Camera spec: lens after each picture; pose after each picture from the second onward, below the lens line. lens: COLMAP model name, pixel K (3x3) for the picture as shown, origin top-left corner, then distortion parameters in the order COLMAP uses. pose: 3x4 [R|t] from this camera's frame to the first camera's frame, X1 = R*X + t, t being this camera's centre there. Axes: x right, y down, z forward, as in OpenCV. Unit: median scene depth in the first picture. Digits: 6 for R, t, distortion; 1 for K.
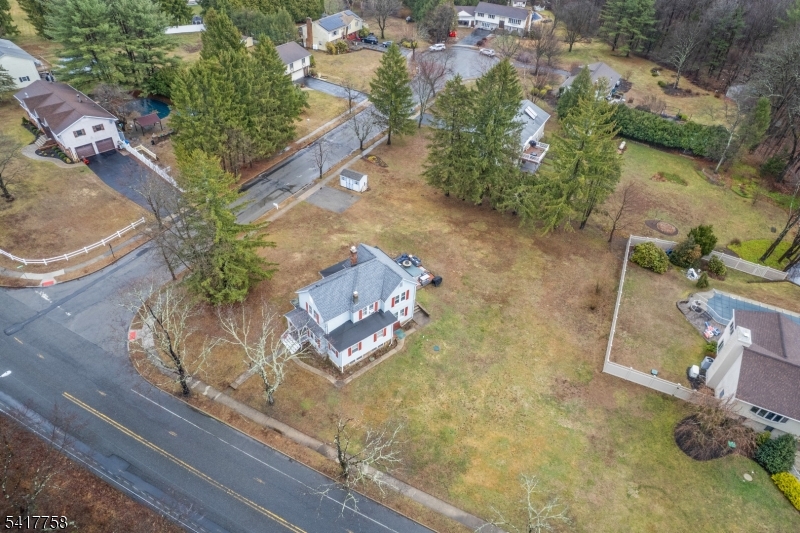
lens RADIAL K [[506.8, 0, 391.1], [0, 506.8, 265.6], [0, 0, 1]] dist [-0.076021, 0.059373]
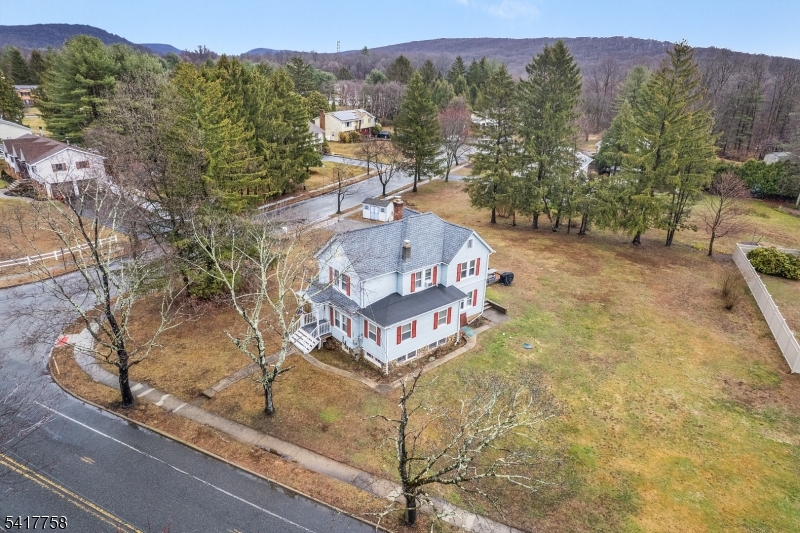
lens RADIAL K [[506.8, 0, 391.1], [0, 506.8, 265.6], [0, 0, 1]] dist [-0.076021, 0.059373]
pose [[0.999780, -0.020008, 0.006341, -0.090940], [0.020977, 0.942372, -0.333909, 0.289277], [0.000705, 0.333968, 0.942584, 0.366119]]
